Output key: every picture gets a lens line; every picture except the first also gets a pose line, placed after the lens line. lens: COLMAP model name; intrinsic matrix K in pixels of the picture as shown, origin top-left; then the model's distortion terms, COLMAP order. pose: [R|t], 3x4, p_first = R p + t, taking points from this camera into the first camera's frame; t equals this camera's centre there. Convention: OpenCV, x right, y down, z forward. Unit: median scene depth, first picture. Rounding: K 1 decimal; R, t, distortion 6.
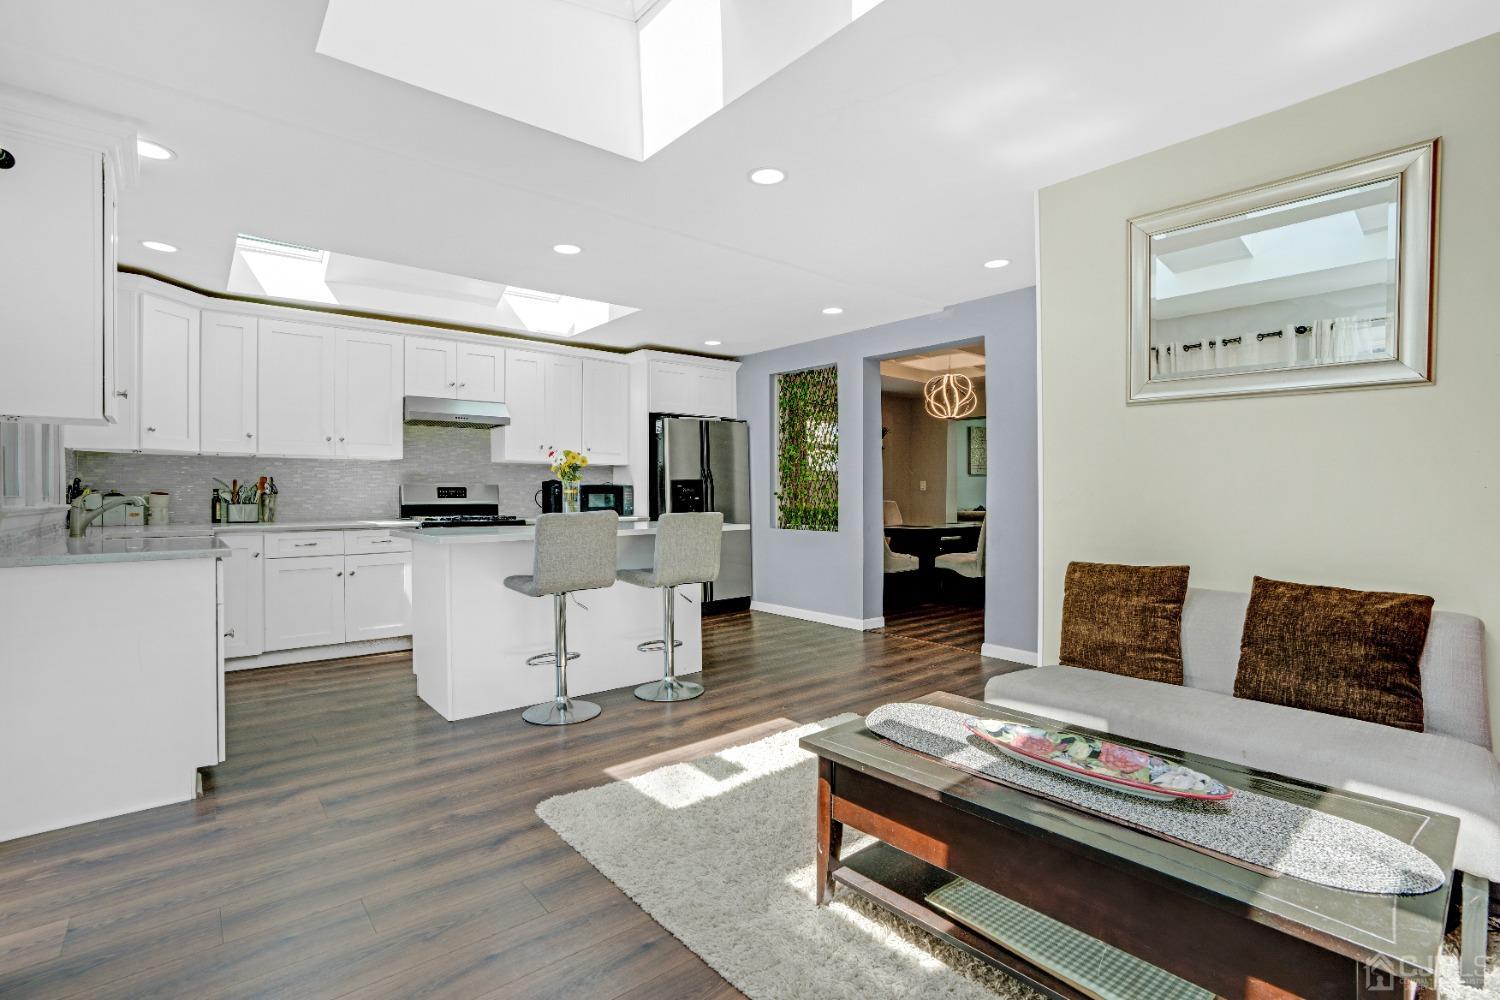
lens RADIAL K [[699.7, 0, 750.0], [0, 699.7, 500.0], [0, 0, 1]] dist [-0.069720, 0.032980]
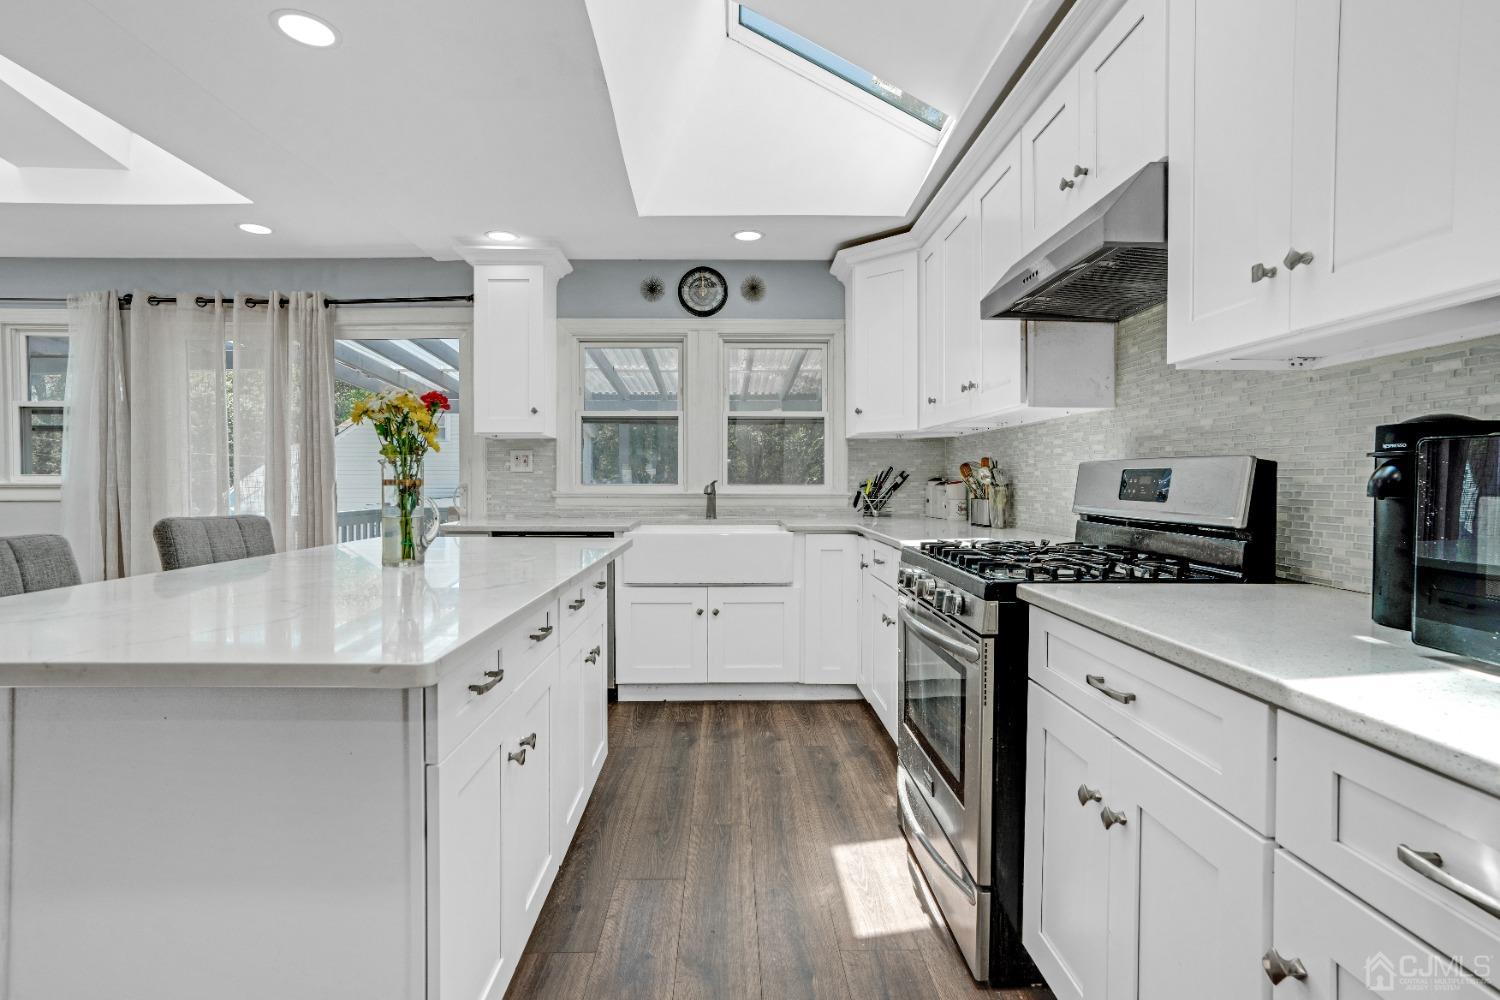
lens RADIAL K [[698.2, 0, 745.4], [0, 698.2, 489.3], [0, 0, 1]] dist [-0.057992, 0.032160]
pose [[-0.623699, 0.012428, -0.781565, -0.043187], [-0.007207, 0.999740, 0.021649, -0.014579], [0.781631, 0.019135, -0.623448, 1.087660]]
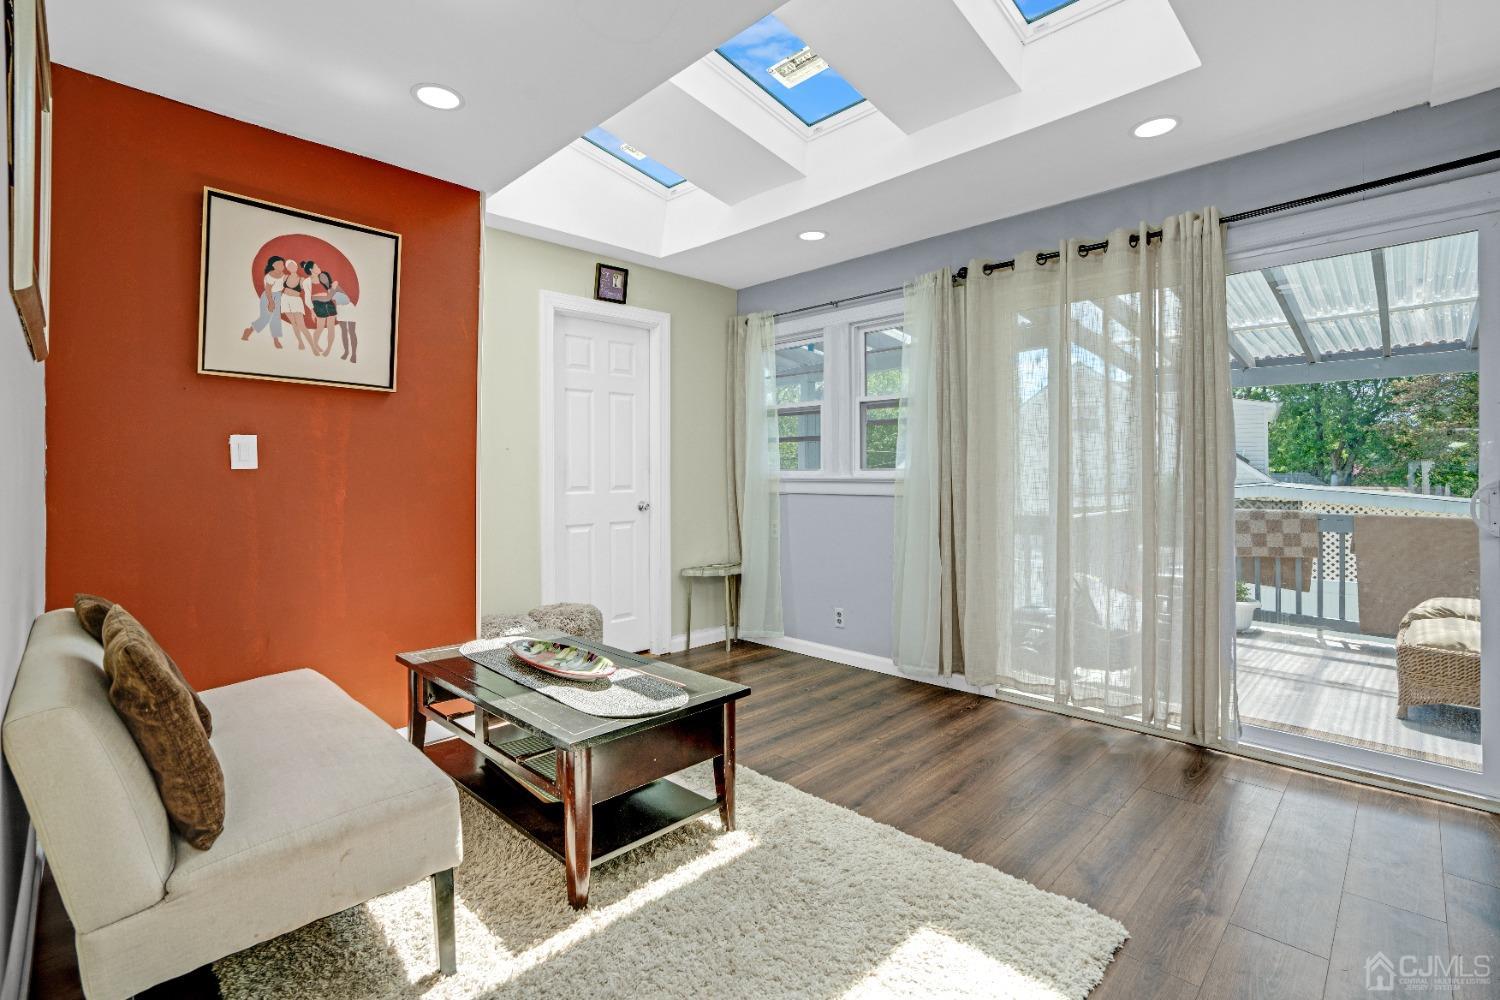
lens RADIAL K [[688.3, 0, 744.9], [0, 688.3, 476.4], [0, 0, 1]] dist [-0.056988, 0.027304]
pose [[-0.996721, 0.003149, -0.080853, 0.058958], [0.002082, 0.999910, 0.013280, -0.011396], [0.080888, 0.013068, -0.996638, 0.752124]]
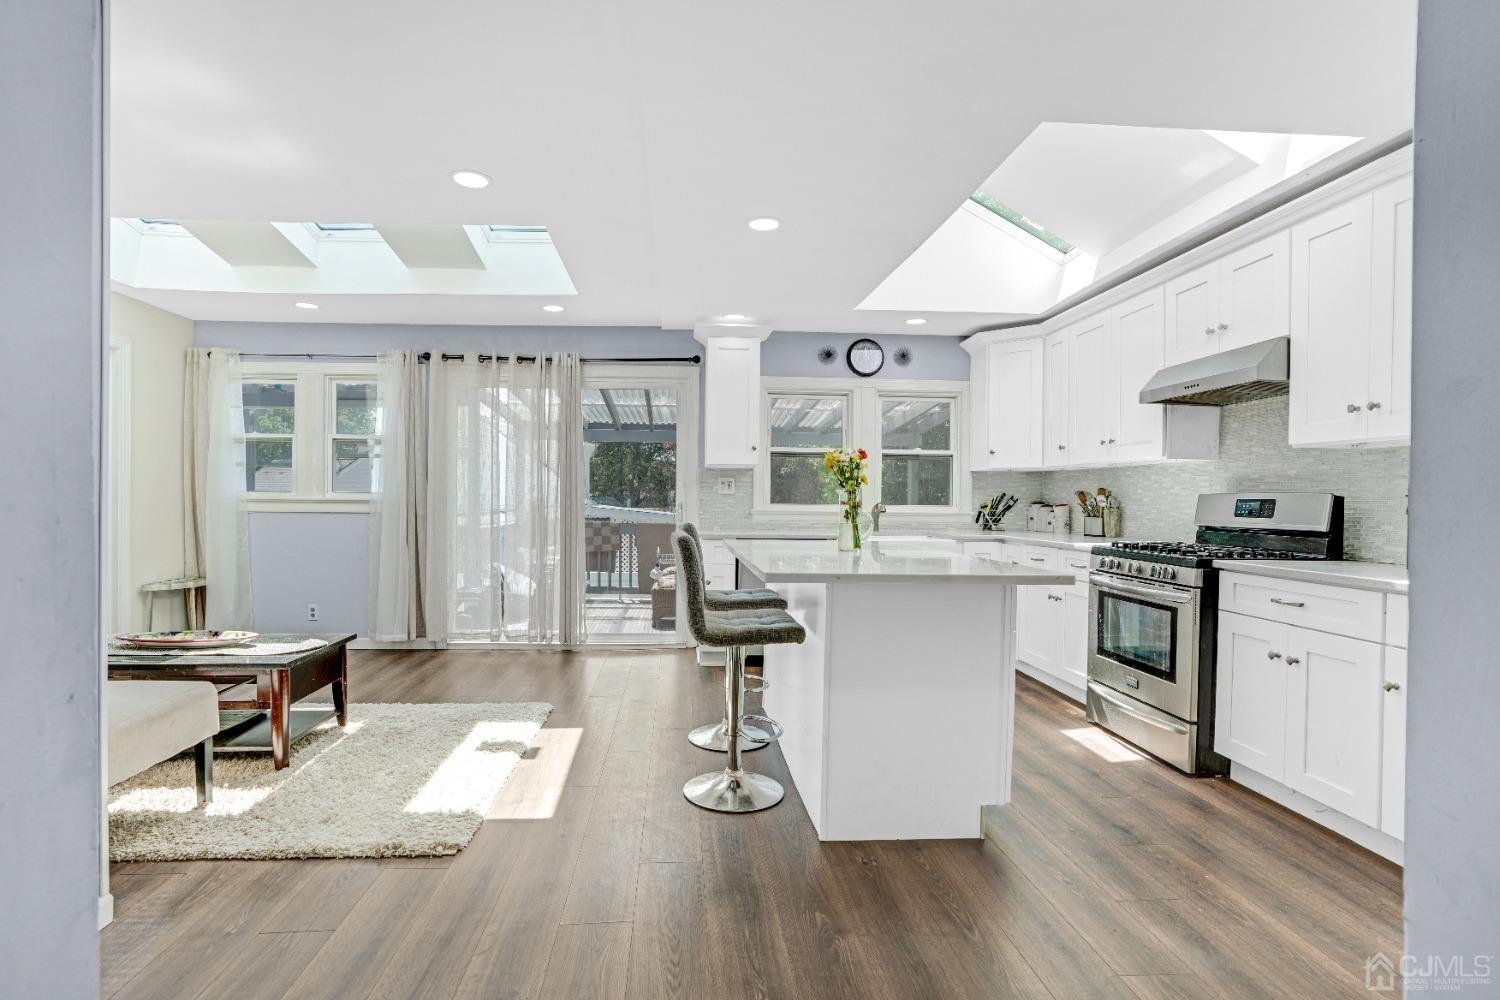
lens RADIAL K [[703.9, 0, 717.0], [0, 703.9, 503.8], [0, 0, 1]] dist [-0.062826, 0.028790]
pose [[-0.600252, 0.001157, -0.799810, 0.320785], [-0.017067, 0.999753, 0.014255, -0.015062], [0.799629, 0.022207, -0.600084, 1.011176]]
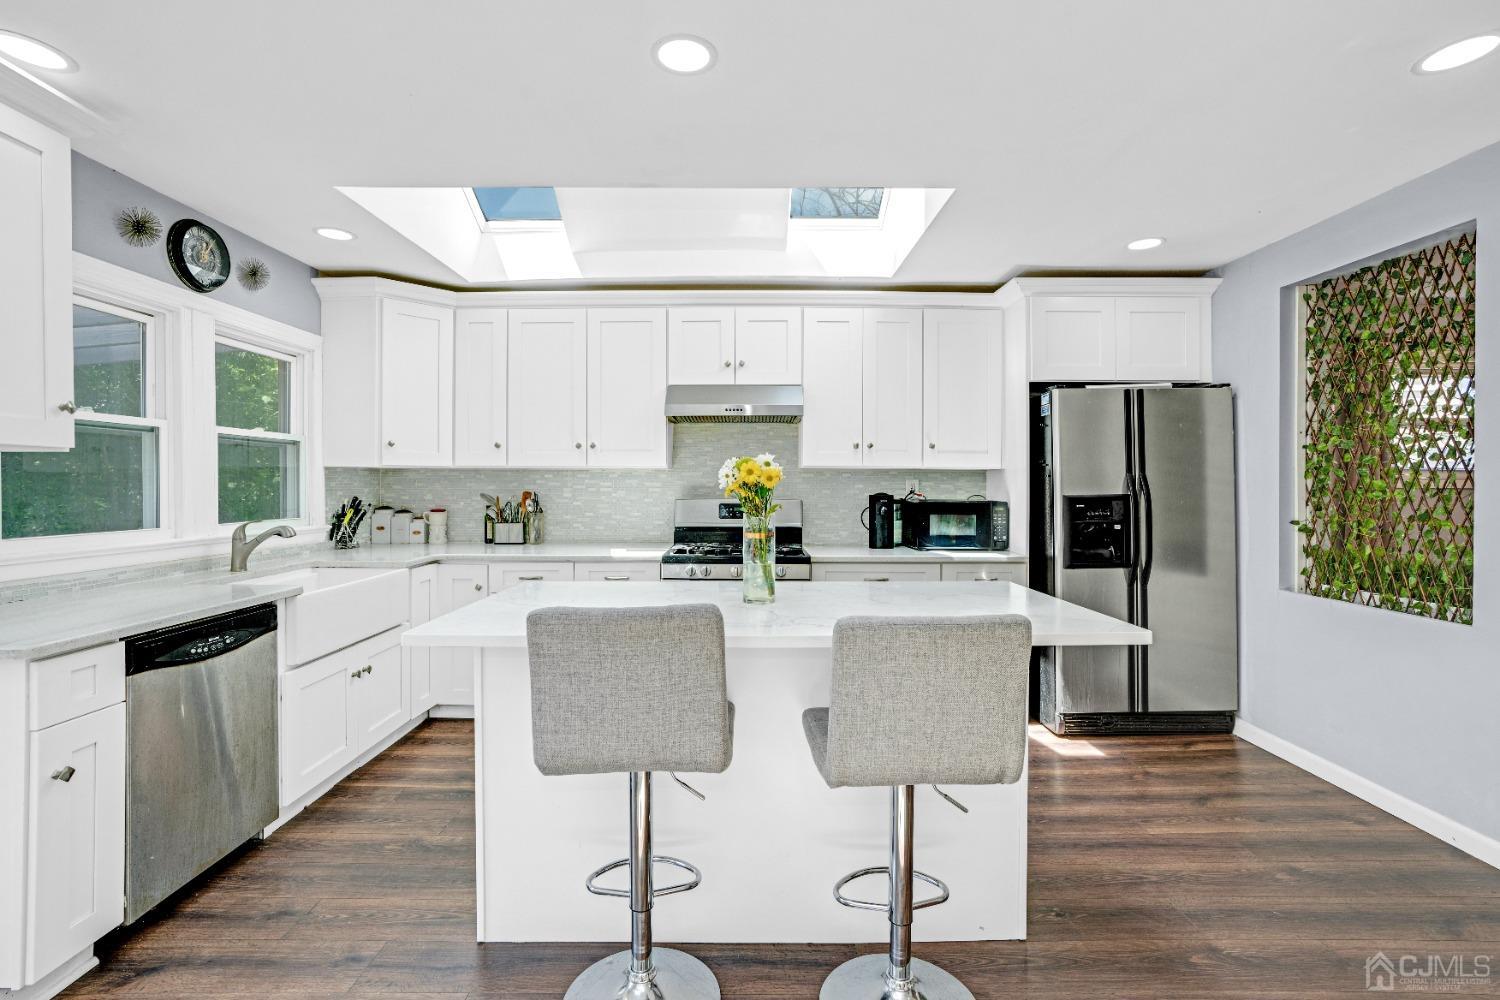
lens RADIAL K [[698.2, 0, 745.4], [0, 698.2, 489.3], [0, 0, 1]] dist [-0.057992, 0.032160]
pose [[0.764468, 0.007336, -0.644620, 0.060585], [-0.009048, 0.999959, 0.000651, -0.035800], [0.644598, 0.005335, 0.764503, 0.443216]]
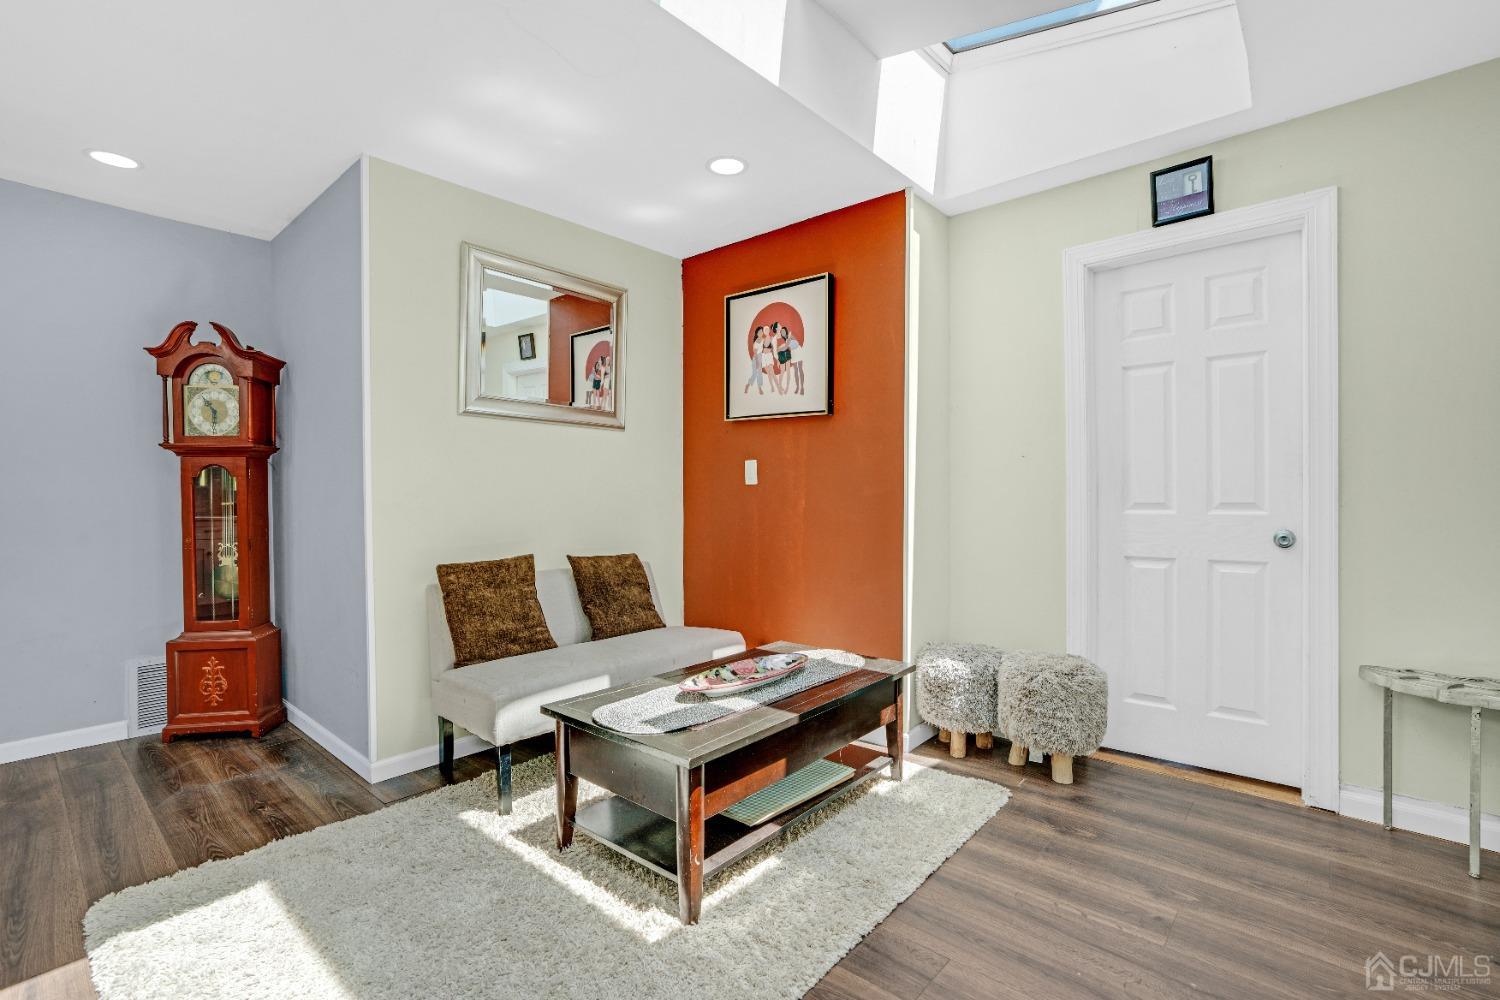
lens RADIAL K [[696.2, 0, 736.6], [0, 696.2, 489.9], [0, 0, 1]] dist [-0.058624, 0.033084]
pose [[-0.133799, 0.002781, 0.991005, -0.298936], [0.015737, 0.999876, -0.000681, -0.005425], [-0.990884, 0.015504, -0.133826, 0.368771]]
